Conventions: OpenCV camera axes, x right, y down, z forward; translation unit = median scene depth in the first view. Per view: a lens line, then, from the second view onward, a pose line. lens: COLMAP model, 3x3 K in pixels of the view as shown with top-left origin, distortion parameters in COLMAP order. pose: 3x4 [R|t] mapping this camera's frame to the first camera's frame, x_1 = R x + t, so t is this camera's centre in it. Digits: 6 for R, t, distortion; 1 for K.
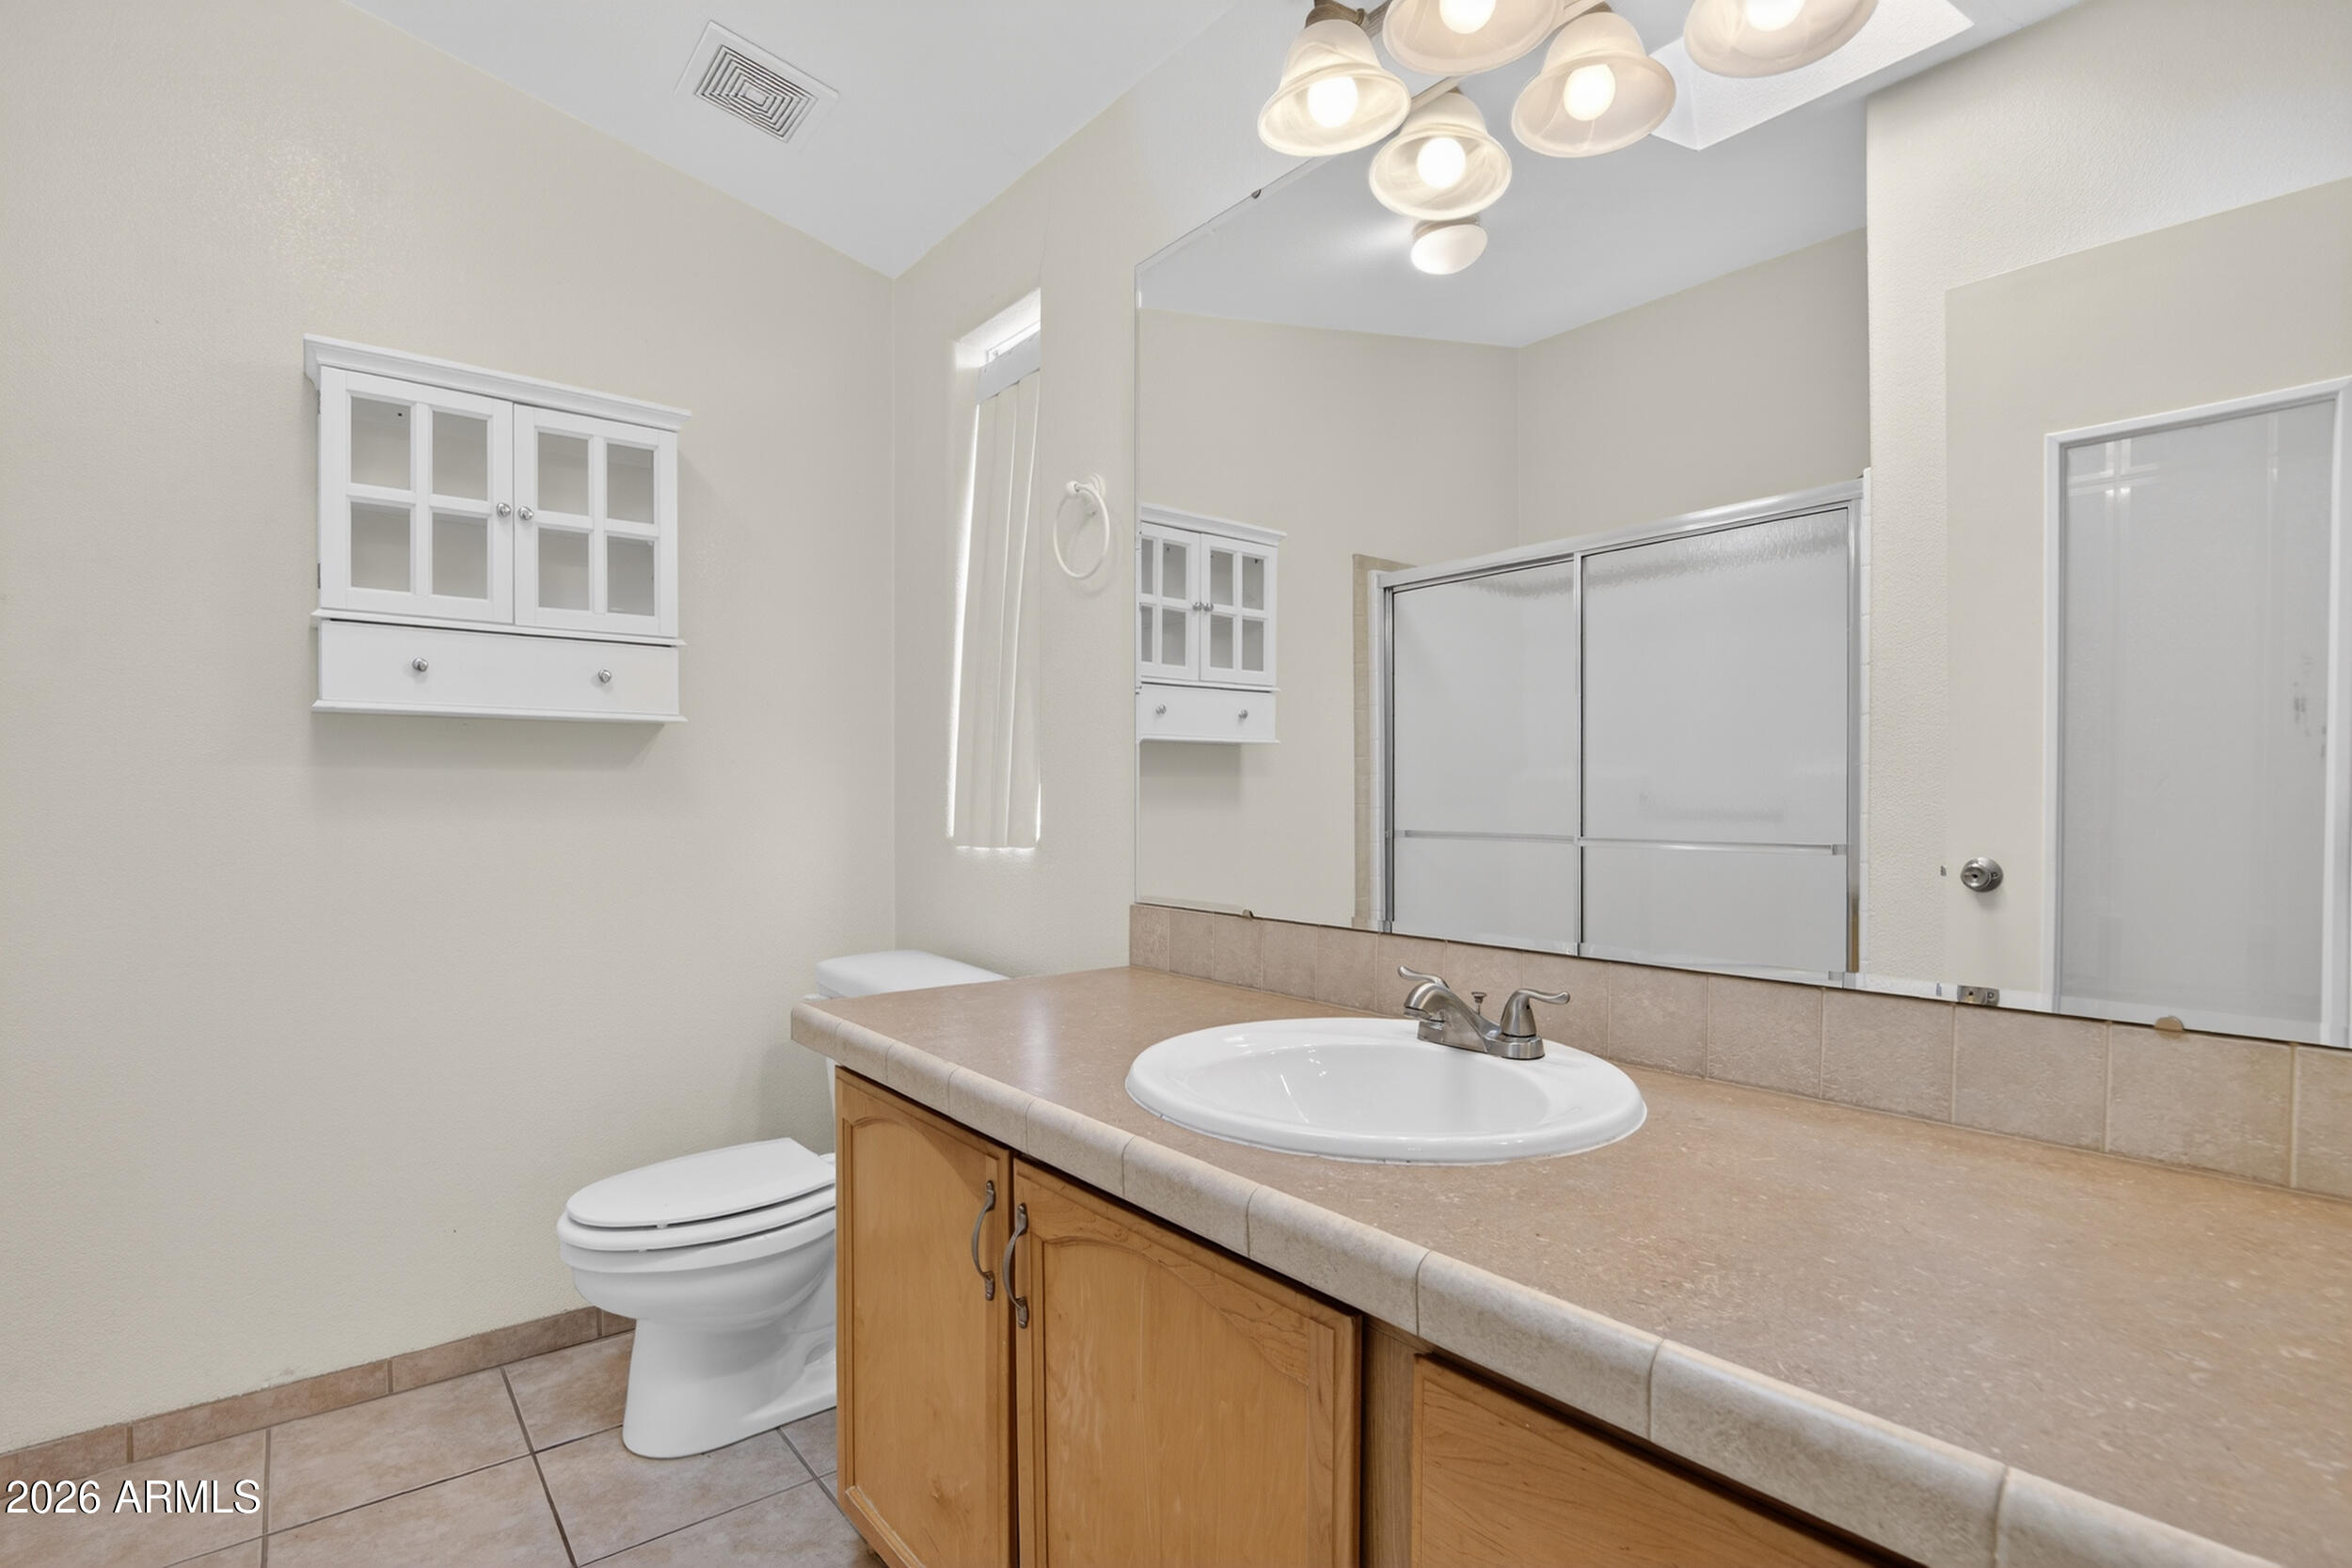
lens RADIAL K [[1105.2, 0, 1177.1], [0, 1105.2, 802.7], [0, 0, 1]] dist [-0.031189, 0.003622]
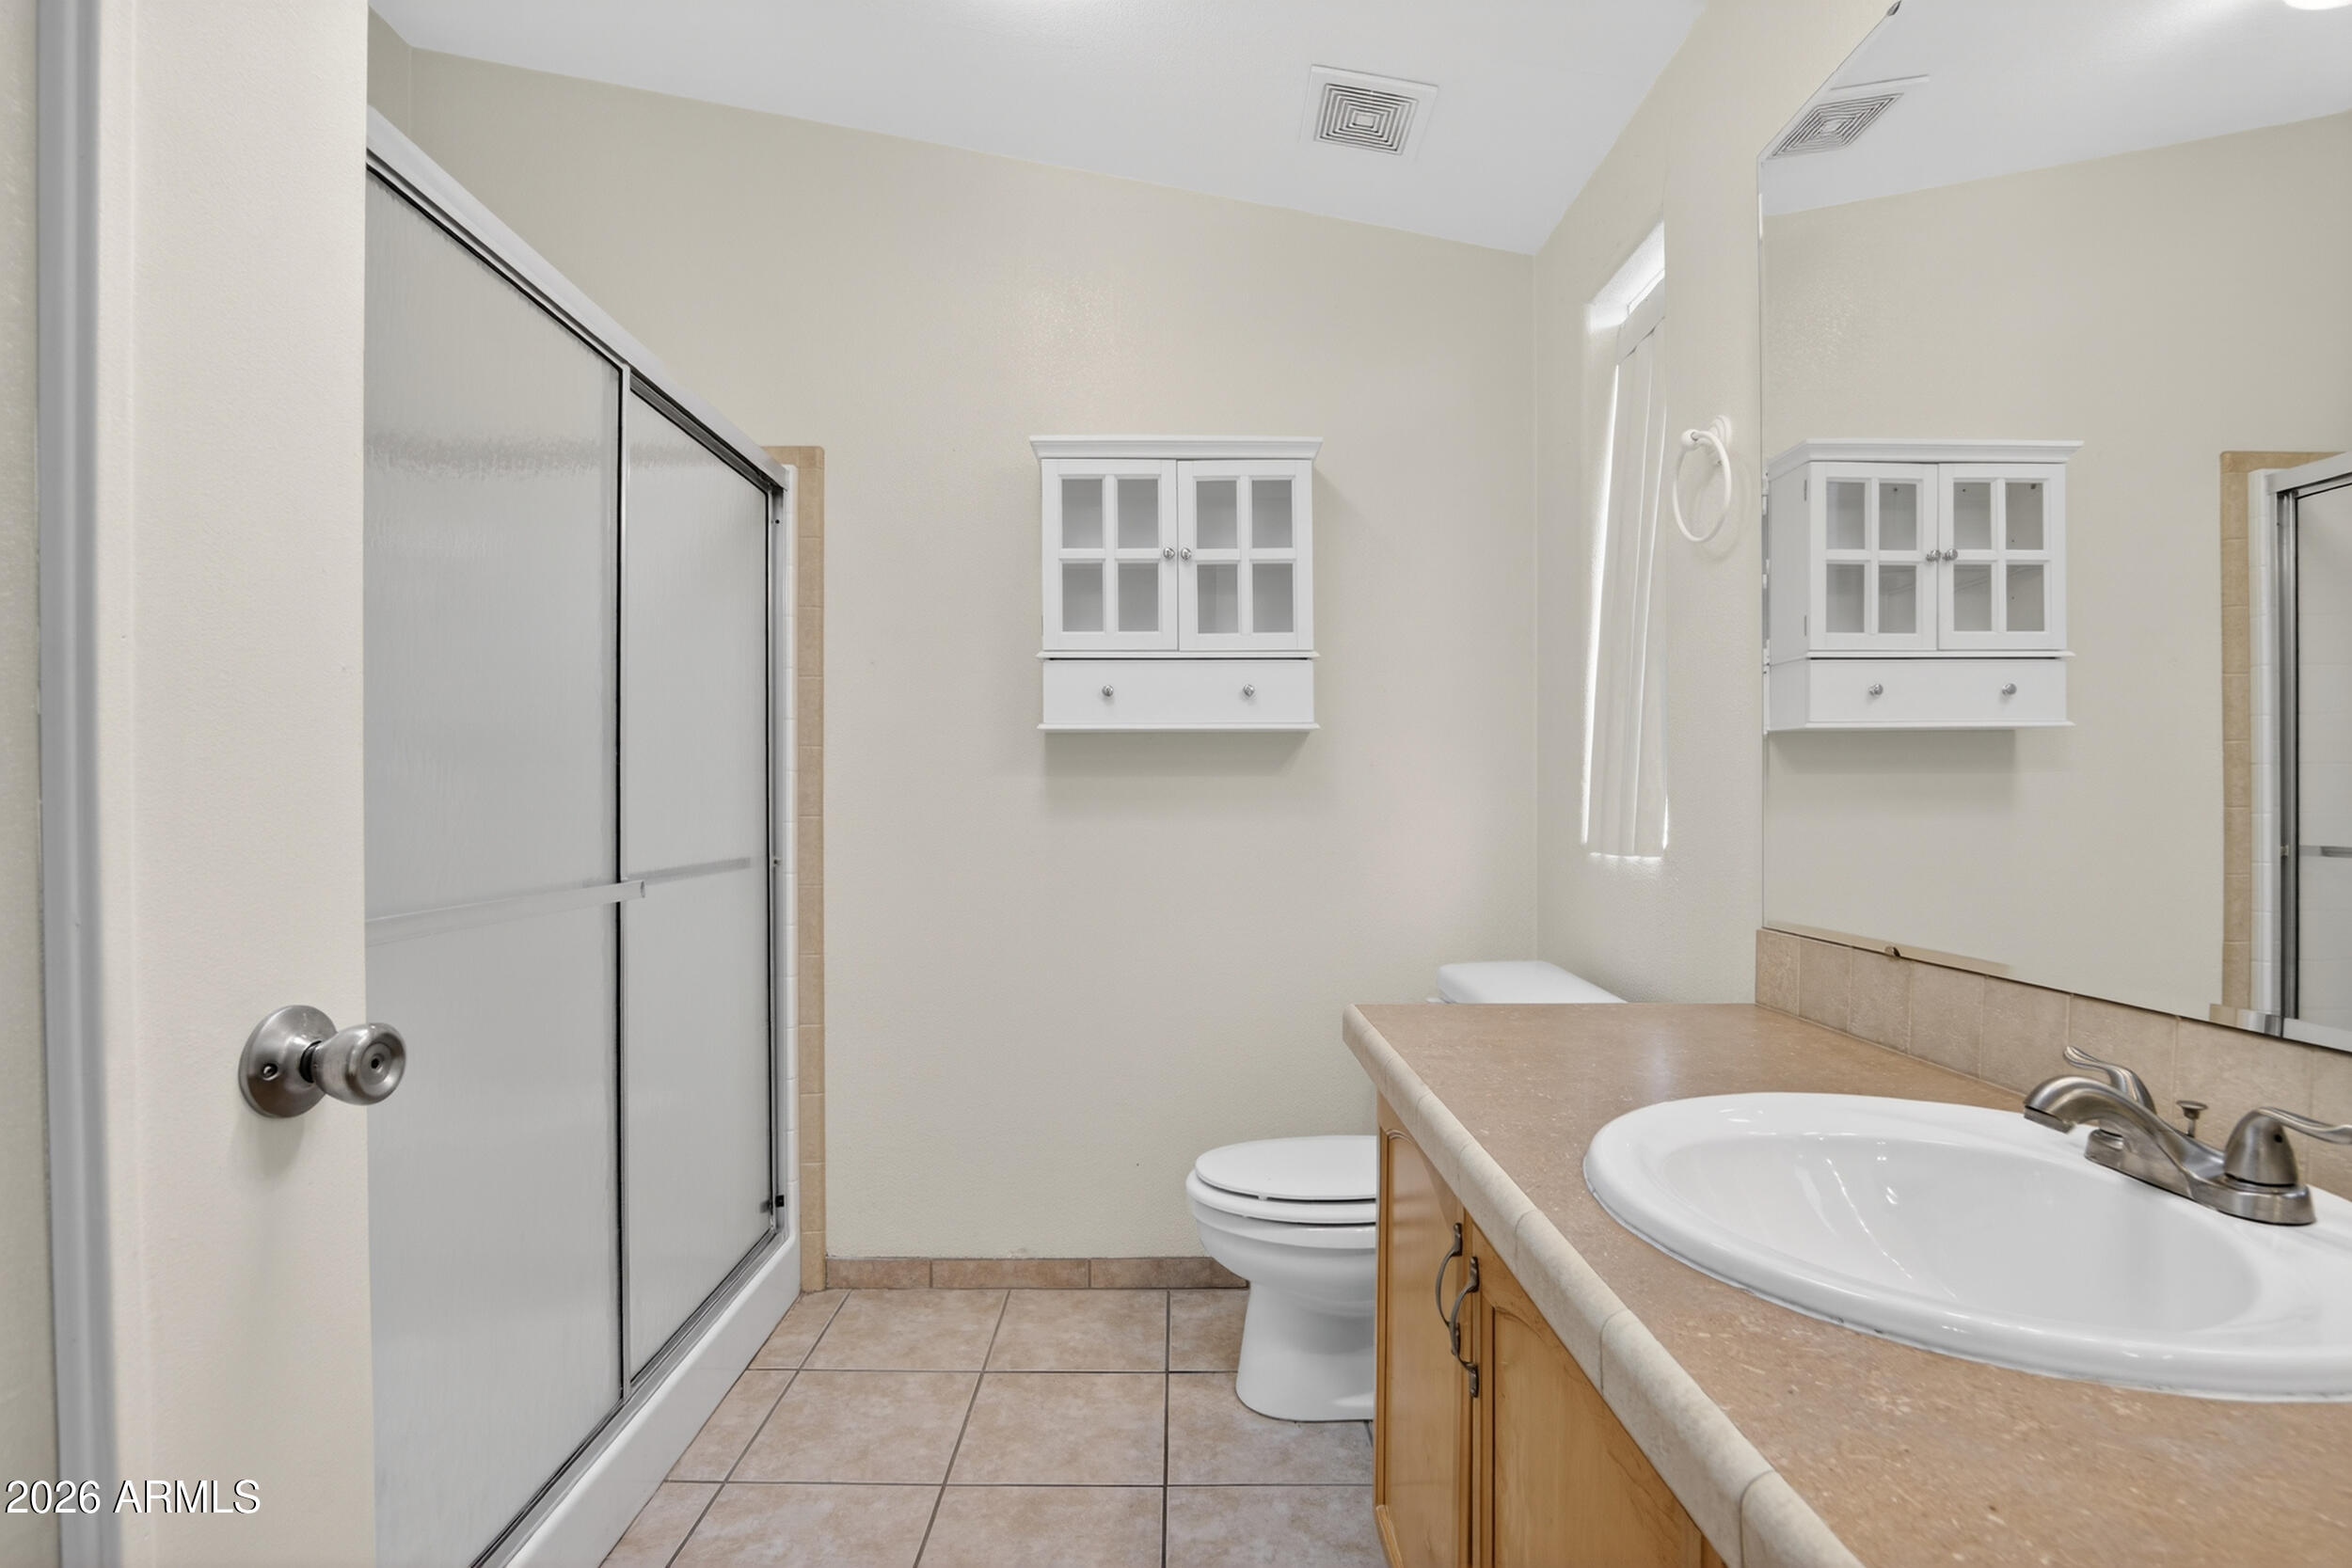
lens RADIAL K [[1105.2, 0, 1178.9], [0, 1105.2, 797.6], [0, 0, 1]] dist [-0.031189, 0.003622]
pose [[0.779125, -0.003392, -0.626859, 0.135145], [-0.000916, 0.999978, -0.006549, 0.000030], [0.626868, 0.005677, 0.779105, 0.093713]]
